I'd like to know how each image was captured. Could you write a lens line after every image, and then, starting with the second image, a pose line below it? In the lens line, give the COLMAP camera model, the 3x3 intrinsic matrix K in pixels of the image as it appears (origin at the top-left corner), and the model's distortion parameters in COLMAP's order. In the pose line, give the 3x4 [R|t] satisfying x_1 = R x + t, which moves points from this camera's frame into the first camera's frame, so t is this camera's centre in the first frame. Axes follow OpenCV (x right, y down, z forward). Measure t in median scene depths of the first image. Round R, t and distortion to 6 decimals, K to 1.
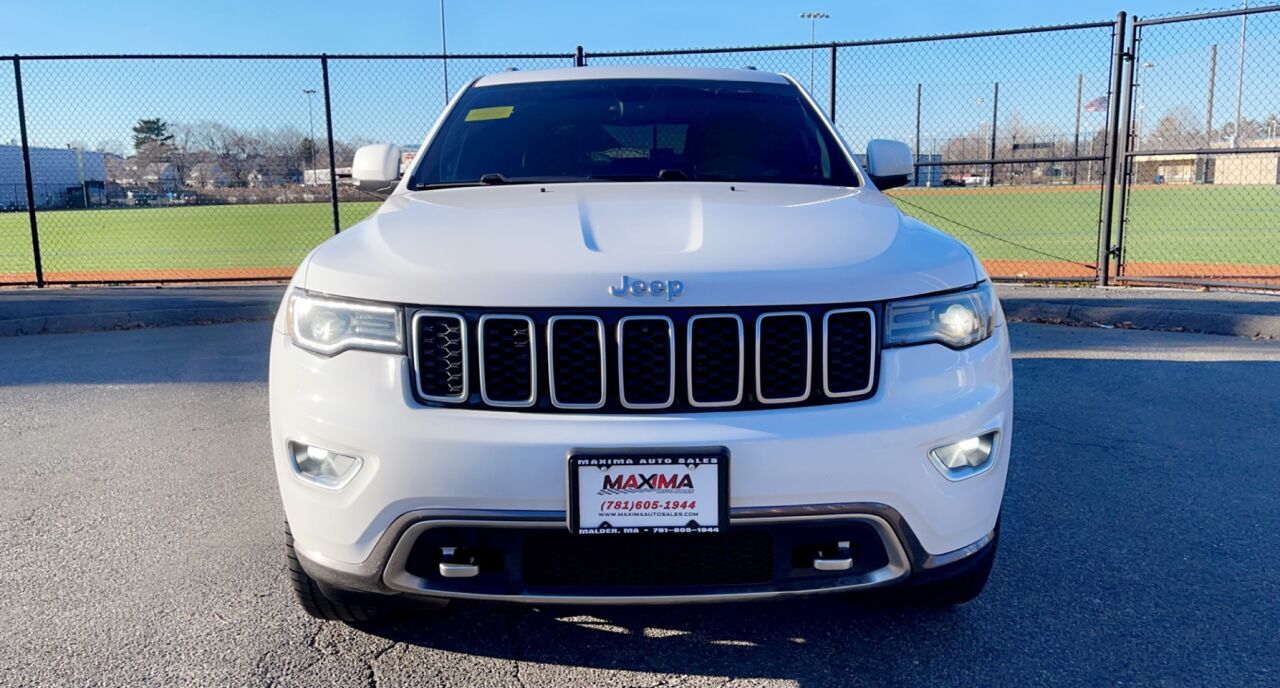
lens RADIAL K [[950.7, 0, 638.9], [0, 950.7, 344.8], [0, 0, 1]] dist [0.069545, -0.083113]
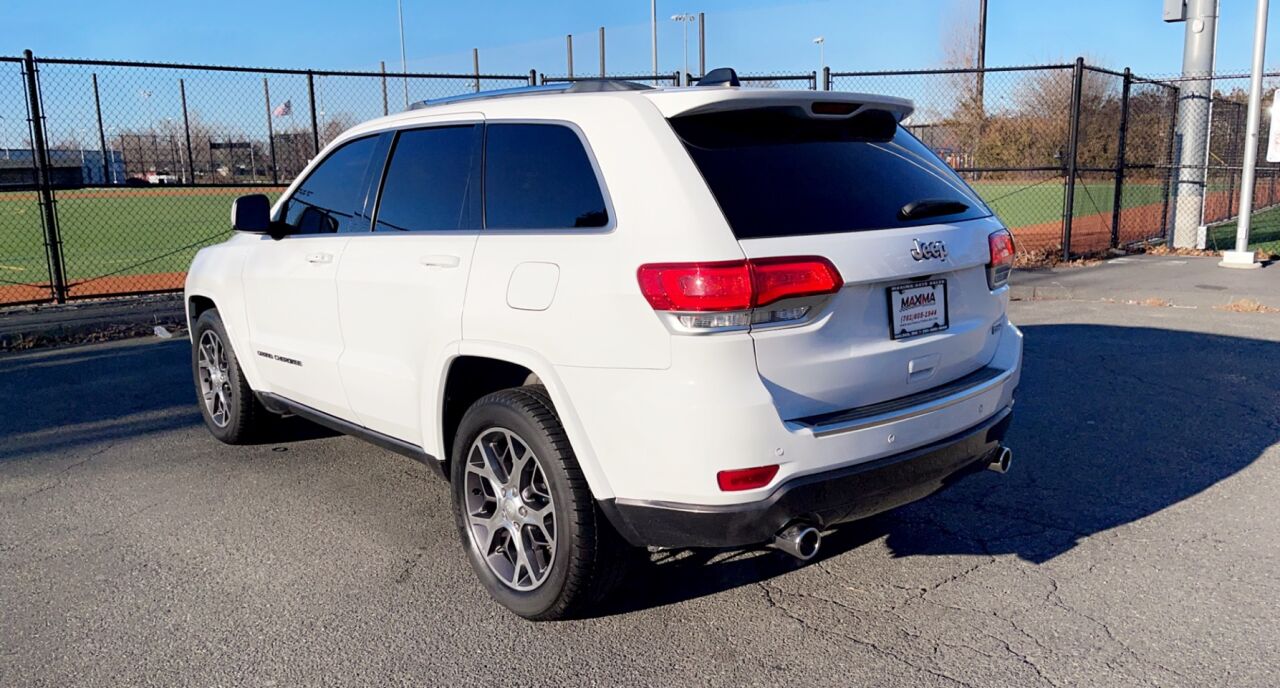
lens RADIAL K [[950.7, 0, 640.4], [0, 950.7, 348.4], [0, 0, 1]] dist [0.069545, -0.083113]
pose [[0.694099, -0.131549, 0.707758, -0.393483], [0.127706, 0.990069, 0.058781, -0.015670], [-0.708461, 0.049585, 0.704006, -0.038129]]
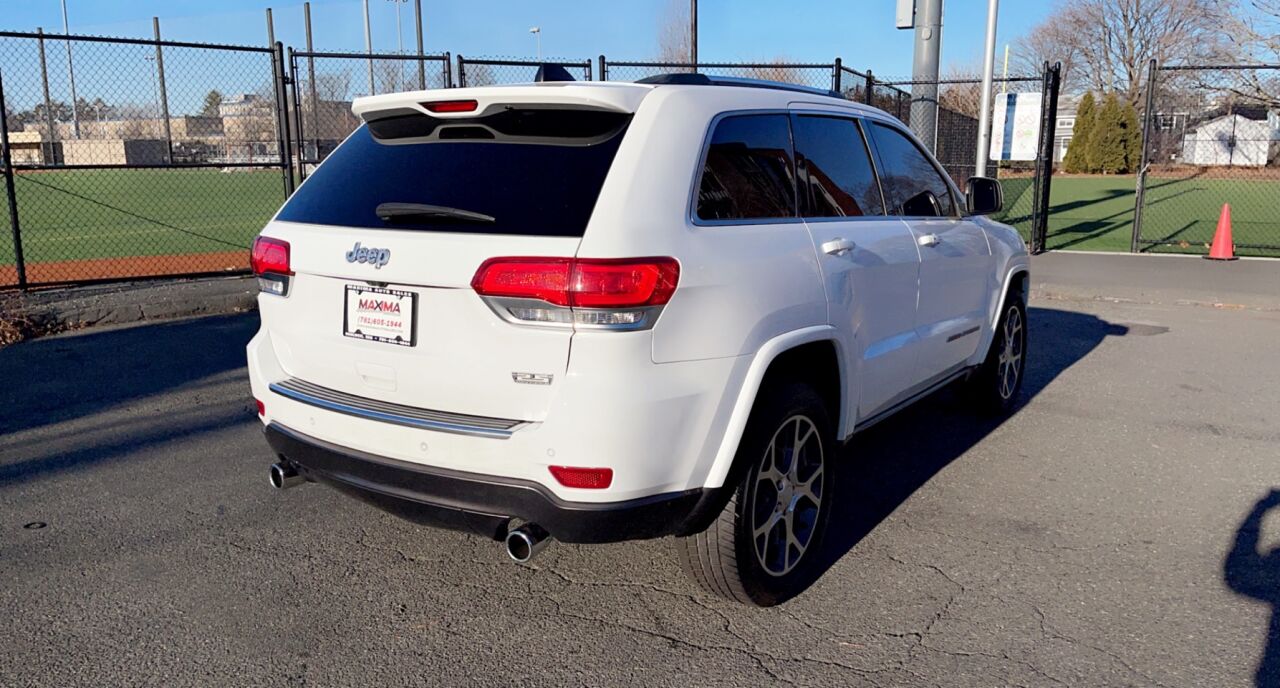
lens RADIAL K [[950.7, 0, 641.7], [0, 950.7, 346.2], [0, 0, 1]] dist [0.069545, -0.083113]
pose [[0.457494, -0.162467, 0.874245, -0.387501], [0.144642, 0.983670, 0.107110, -0.036794], [-0.877370, 0.077450, 0.473523, 0.070515]]
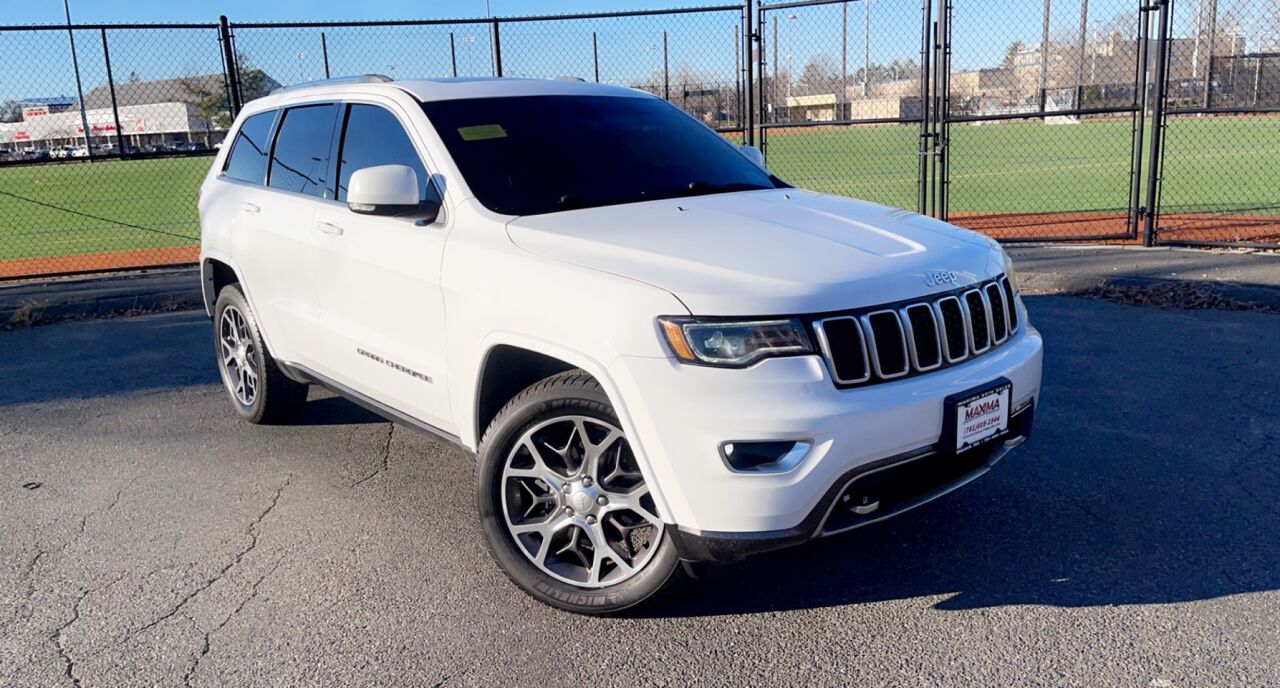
lens RADIAL K [[950.7, 0, 642.0], [0, 950.7, 345.7], [0, 0, 1]] dist [0.069545, -0.083113]
pose [[0.948927, -0.095457, 0.300708, 0.013804], [0.079323, 0.994699, 0.065443, -0.026356], [-0.305361, -0.038248, 0.951468, -0.028839]]
